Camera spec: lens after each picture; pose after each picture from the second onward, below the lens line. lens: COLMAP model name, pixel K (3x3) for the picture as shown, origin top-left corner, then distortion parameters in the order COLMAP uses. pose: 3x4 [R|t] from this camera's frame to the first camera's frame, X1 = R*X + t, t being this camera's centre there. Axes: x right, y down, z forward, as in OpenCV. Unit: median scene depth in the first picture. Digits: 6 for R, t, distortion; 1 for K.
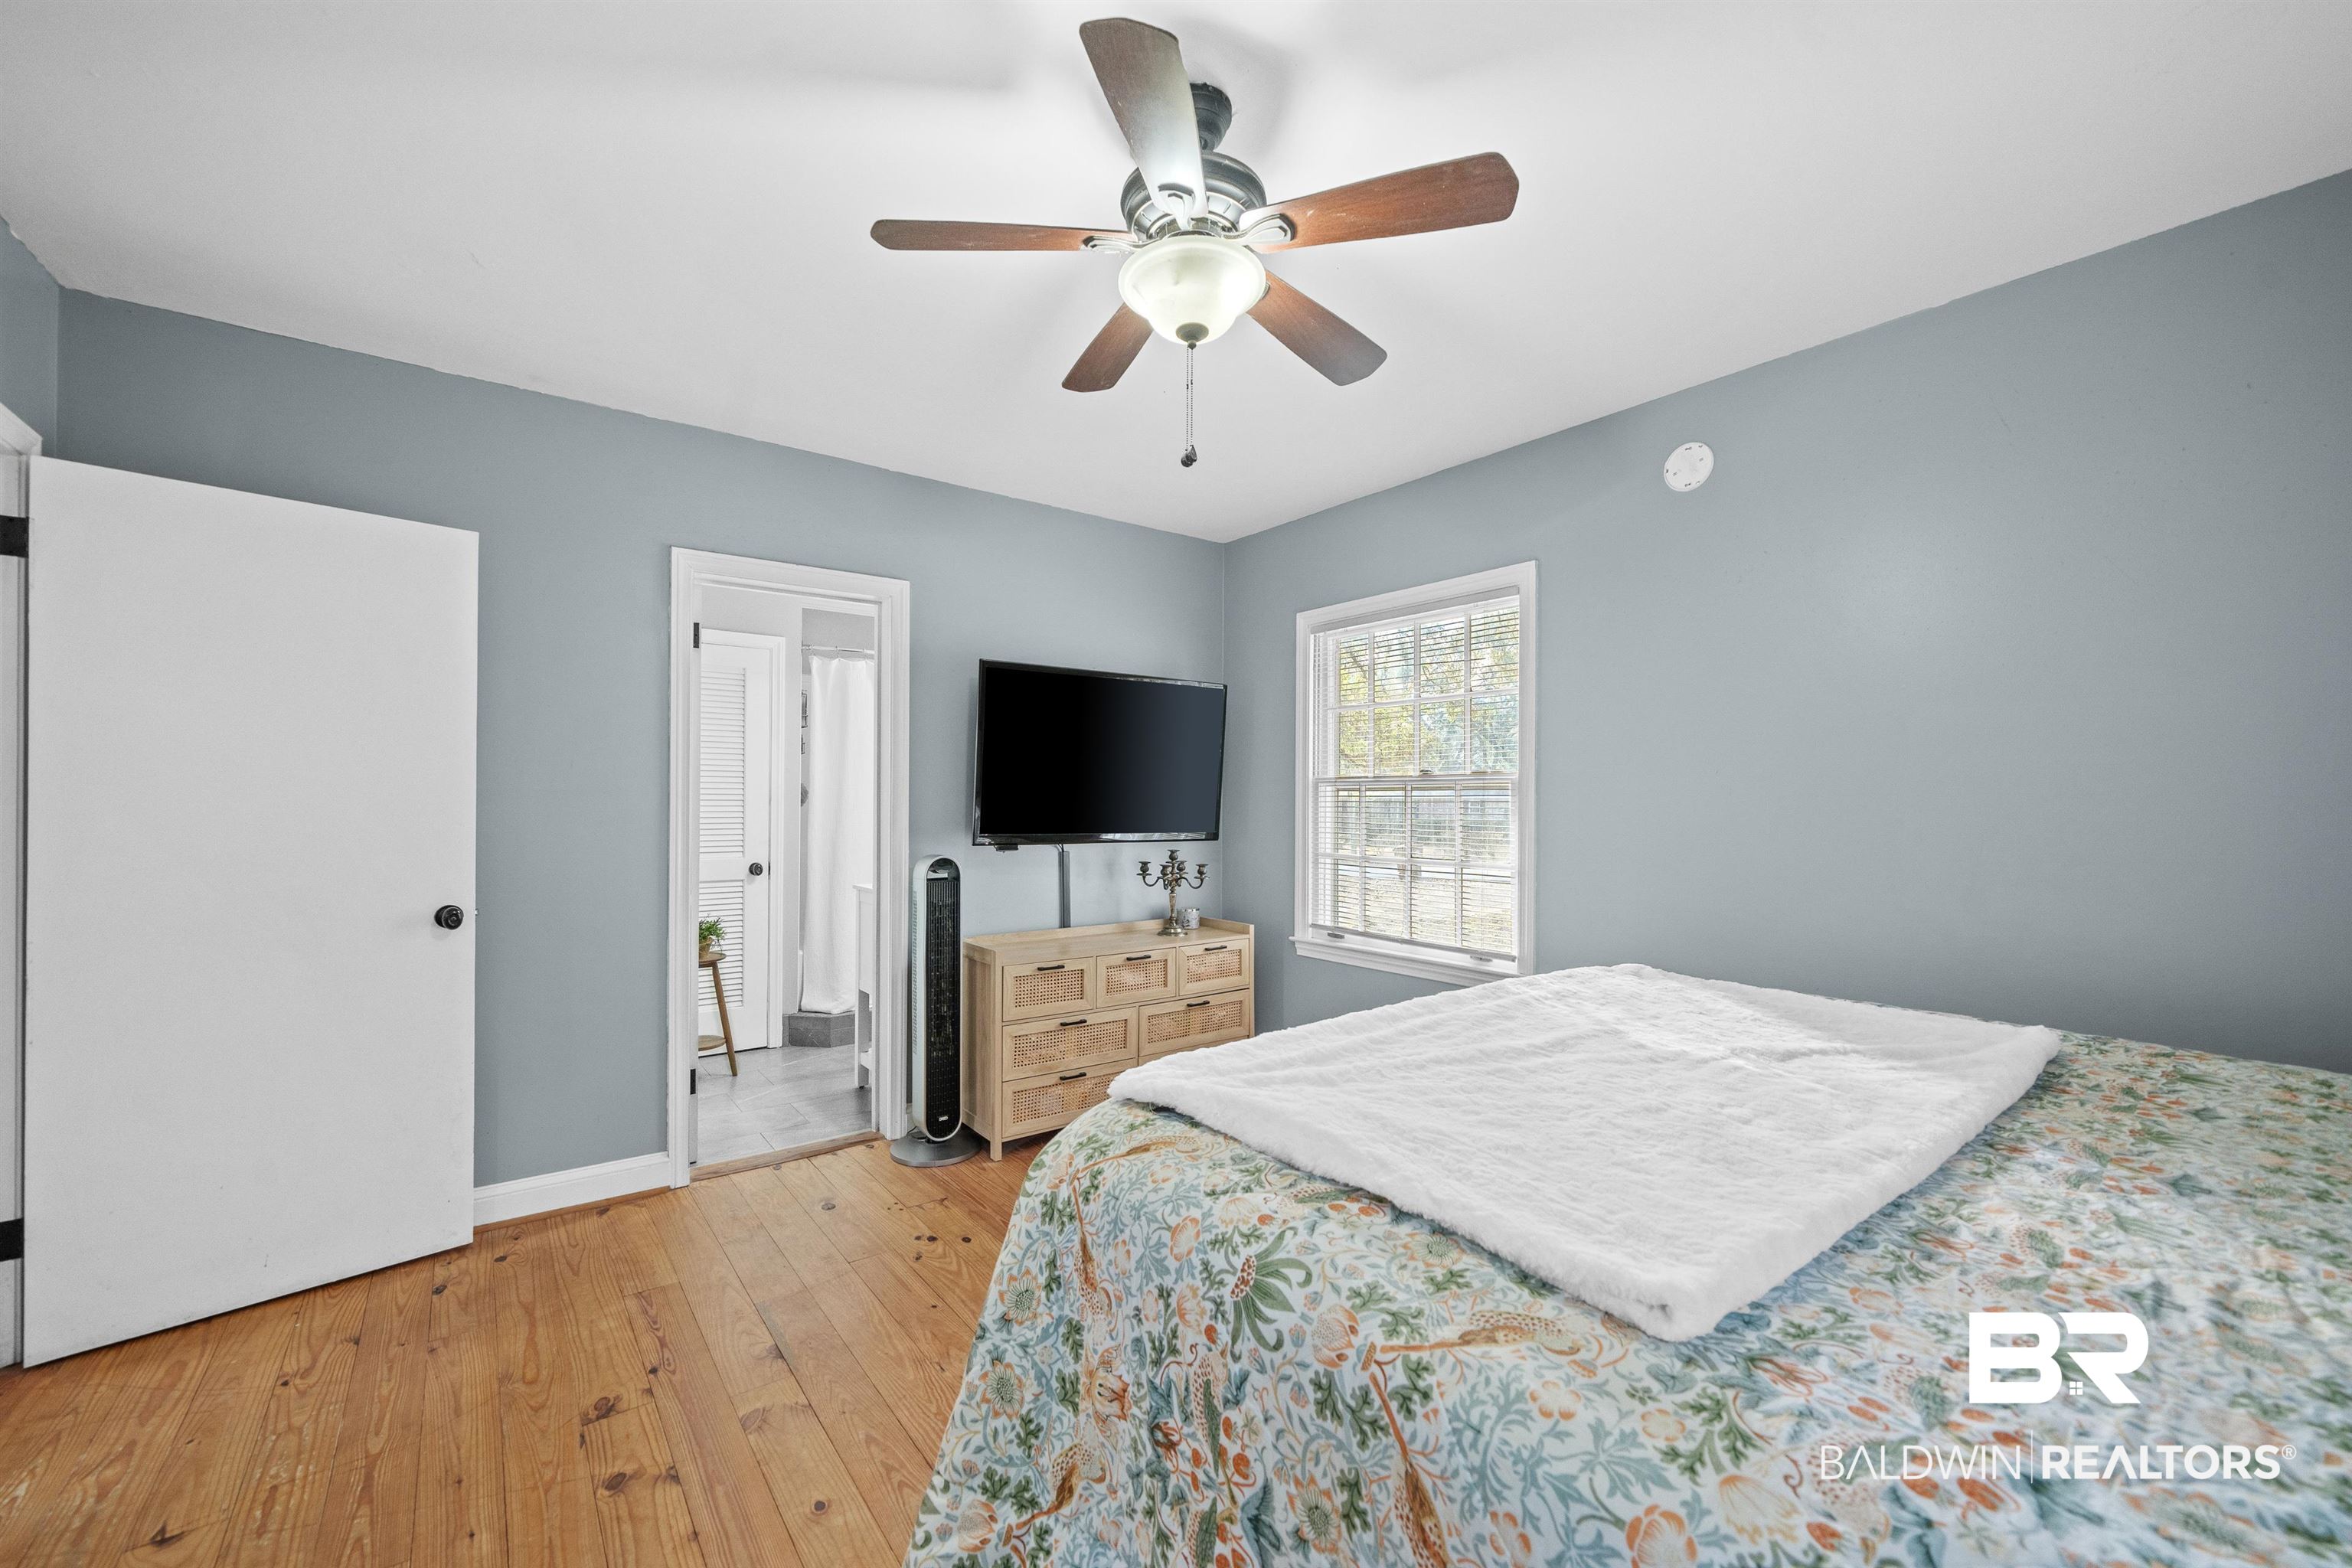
lens RADIAL K [[943.7, 0, 1172.9], [0, 943.7, 794.6], [0, 0, 1]] dist [-0.008217, 0.001884]
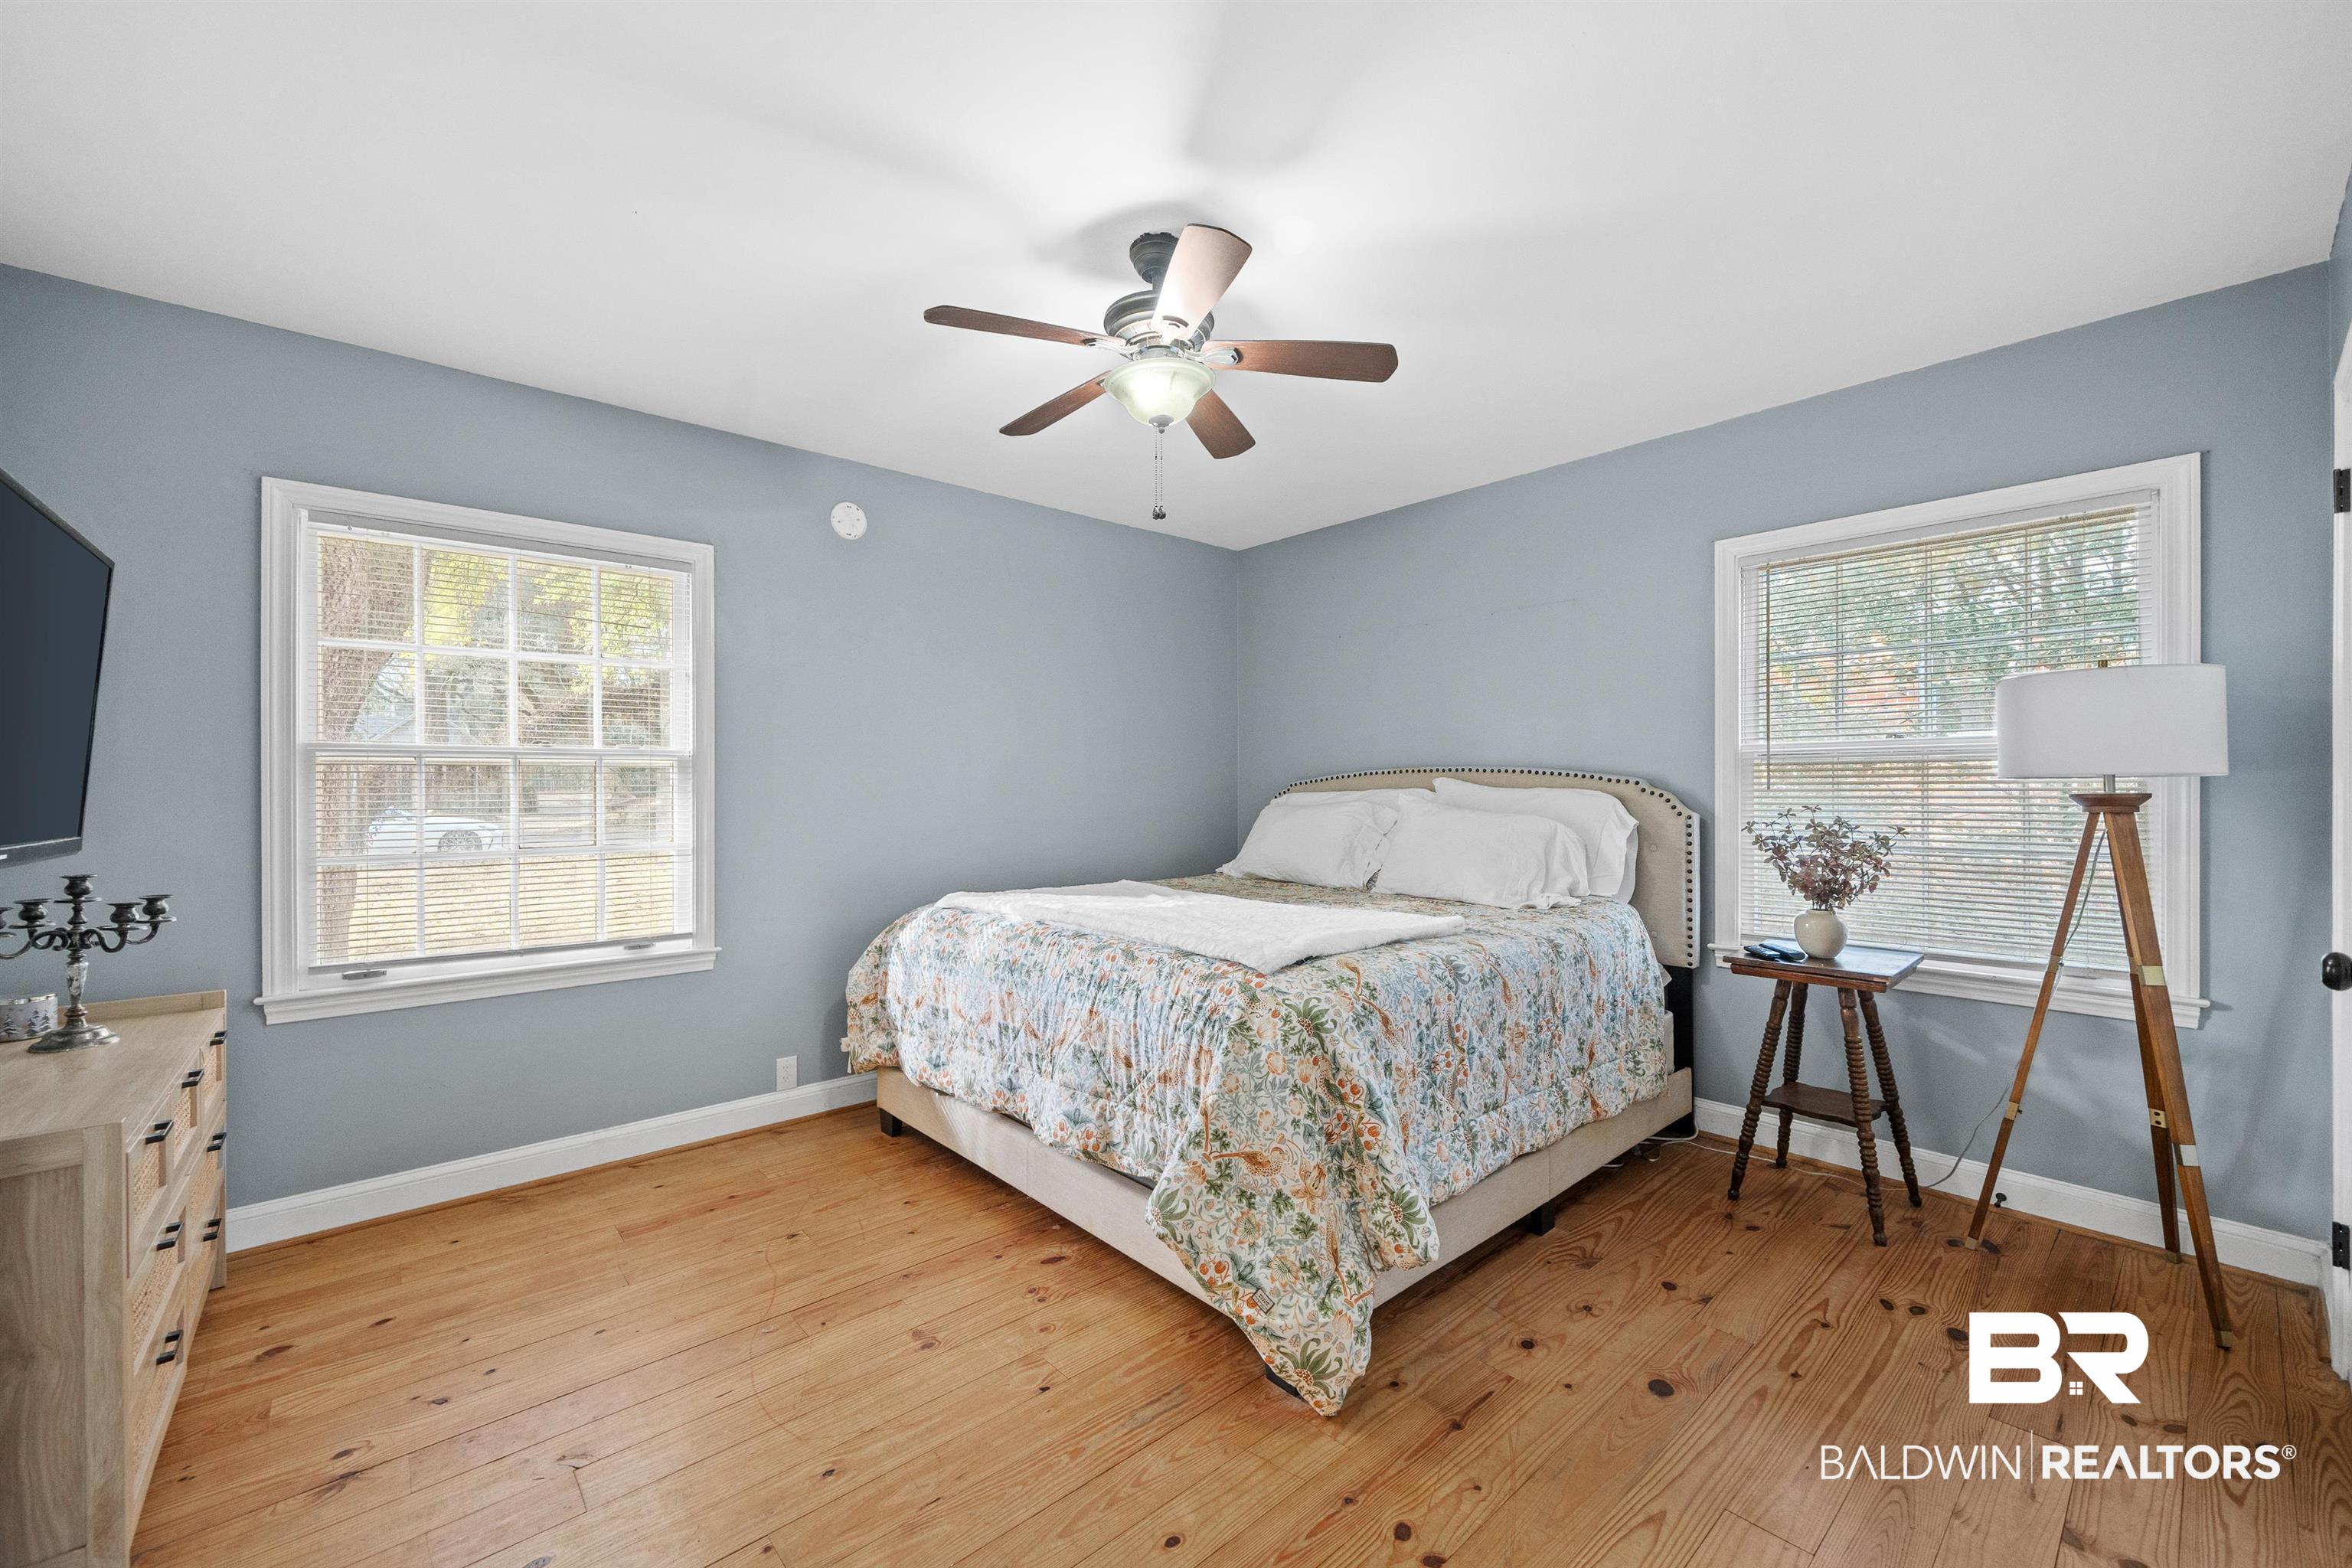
lens RADIAL K [[943.7, 0, 1179.7], [0, 943.7, 786.5], [0, 0, 1]] dist [-0.008217, 0.001884]
pose [[-0.091477, -0.008268, 0.995773, -2.105075], [-0.001907, 0.999965, 0.008128, 0.019709], [-0.995805, -0.001156, -0.091489, 1.764772]]
